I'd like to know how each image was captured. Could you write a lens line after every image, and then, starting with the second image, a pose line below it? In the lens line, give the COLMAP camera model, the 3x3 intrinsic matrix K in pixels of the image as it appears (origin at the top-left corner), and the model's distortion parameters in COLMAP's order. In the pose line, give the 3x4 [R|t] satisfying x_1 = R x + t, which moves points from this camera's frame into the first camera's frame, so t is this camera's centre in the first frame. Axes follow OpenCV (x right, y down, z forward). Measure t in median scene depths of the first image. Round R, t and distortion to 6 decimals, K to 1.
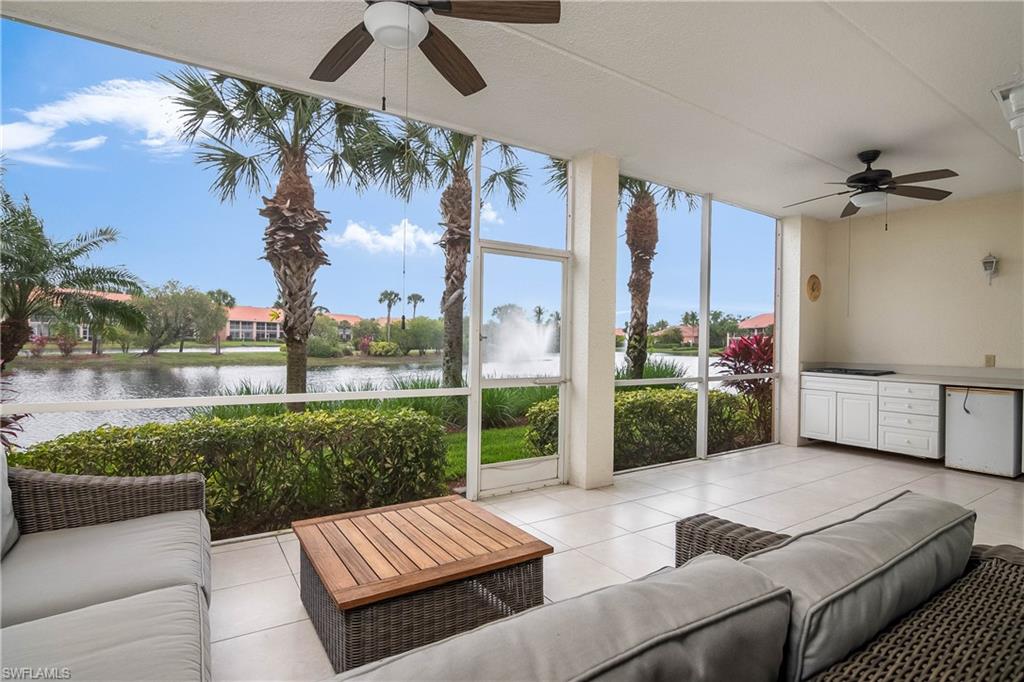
lens RADIAL K [[500.1, 0, 510.3], [0, 500.1, 346.2], [0, 0, 1]] dist [-0.016535, 0.005595]
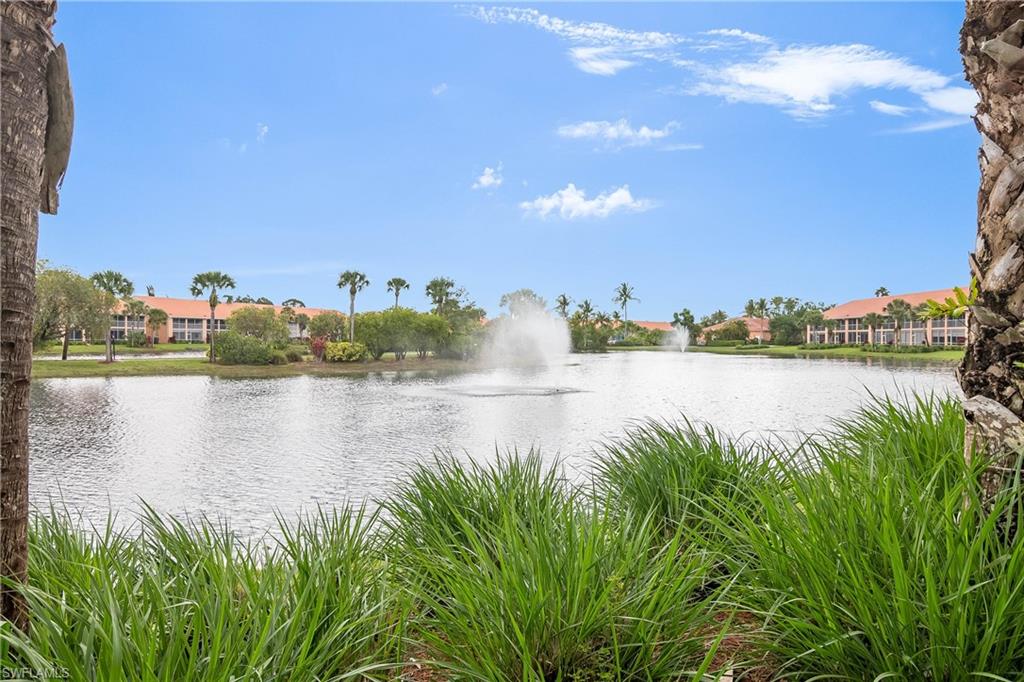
lens RADIAL K [[605.9, 0, 516.3], [0, 605.9, 344.6], [0, 0, 1]] dist [-0.019201, -0.000546]
pose [[0.999676, -0.011624, -0.022659, 0.068532], [0.011569, 0.999930, -0.002573, 0.000220], [0.022688, 0.002310, 0.999740, 0.781518]]
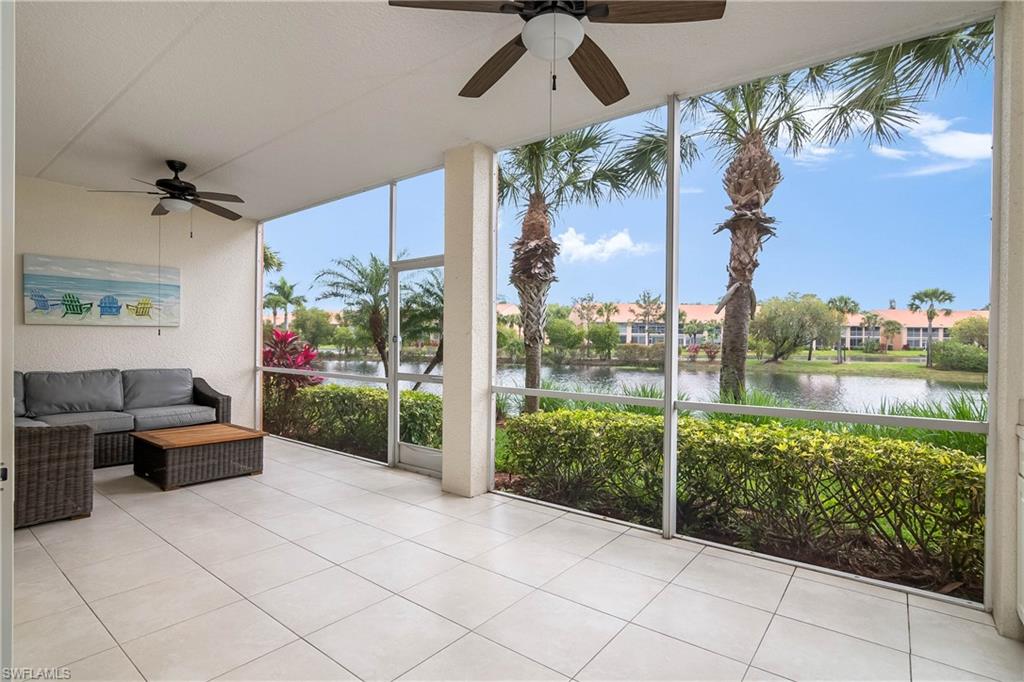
lens RADIAL K [[500.1, 0, 505.2], [0, 500.1, 346.9], [0, 0, 1]] dist [-0.016535, 0.005595]
pose [[0.332675, -0.002707, -0.943038, 0.515309], [-0.014092, 0.999870, -0.007842, 0.003664], [0.942936, 0.015898, 0.332593, 0.356139]]
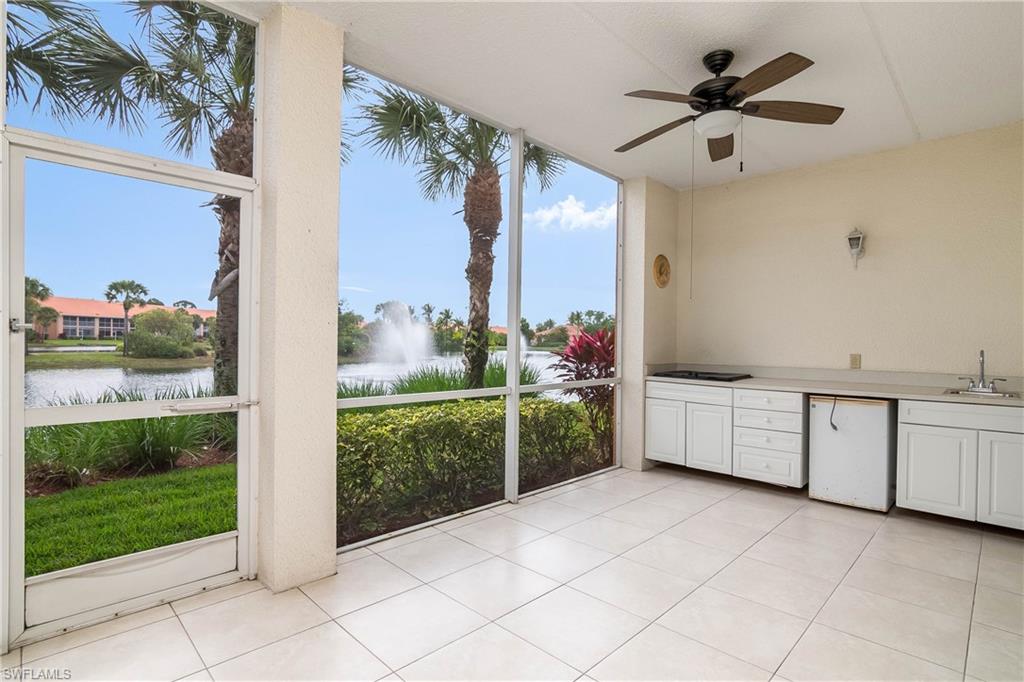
lens RADIAL K [[500.1, 0, 505.9], [0, 500.1, 345.2], [0, 0, 1]] dist [-0.016535, 0.005595]
pose [[0.979245, -0.001248, 0.202678, 0.134351], [0.001224, 0.999999, 0.000244, 0.001293], [-0.202678, 0.000009, 0.979245, 0.175618]]
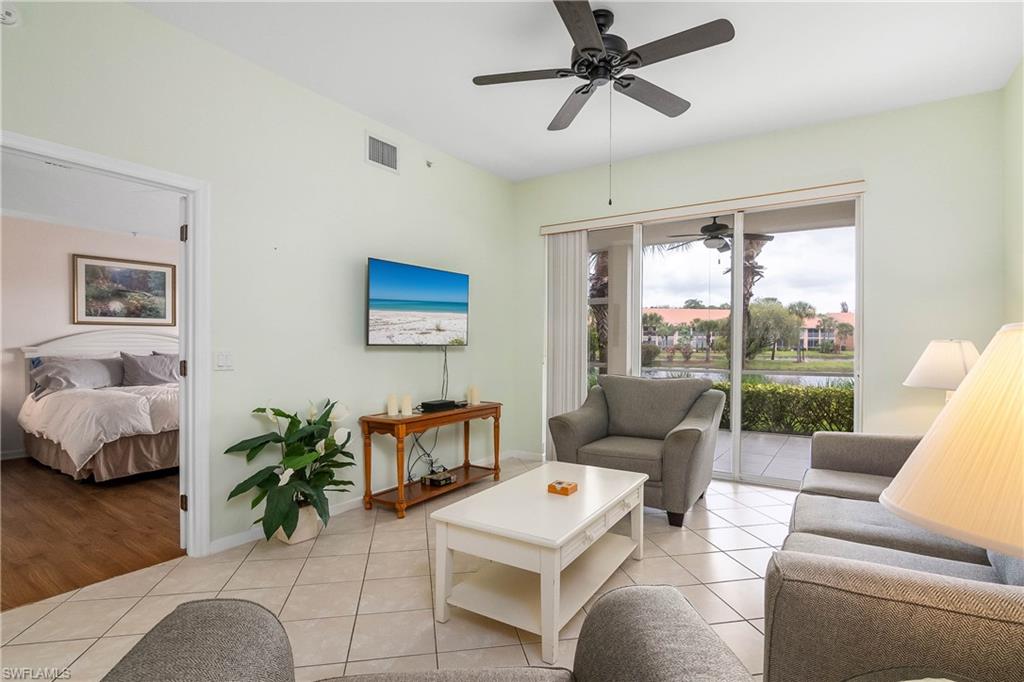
lens RADIAL K [[500.1, 0, 505.7], [0, 500.1, 346.4], [0, 0, 1]] dist [-0.016535, 0.005595]
pose [[0.389795, -0.010551, -0.920841, 0.788243], [-0.008019, 0.999858, -0.014851, 0.013871], [0.920867, 0.013174, 0.389655, -0.026423]]
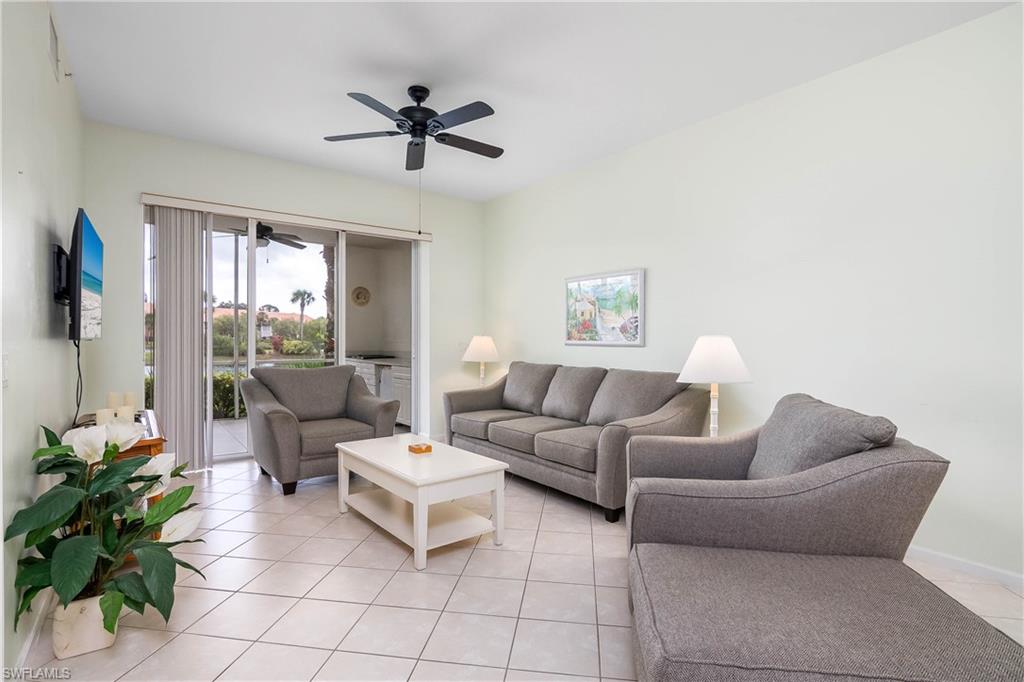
lens RADIAL K [[500.1, 0, 505.0], [0, 500.1, 344.2], [0, 0, 1]] dist [-0.016535, 0.005595]
pose [[0.997990, -0.009188, 0.062702, 0.618012], [0.009160, 0.999958, 0.000740, 0.011131], [-0.062706, -0.000165, 0.998032, -0.266360]]
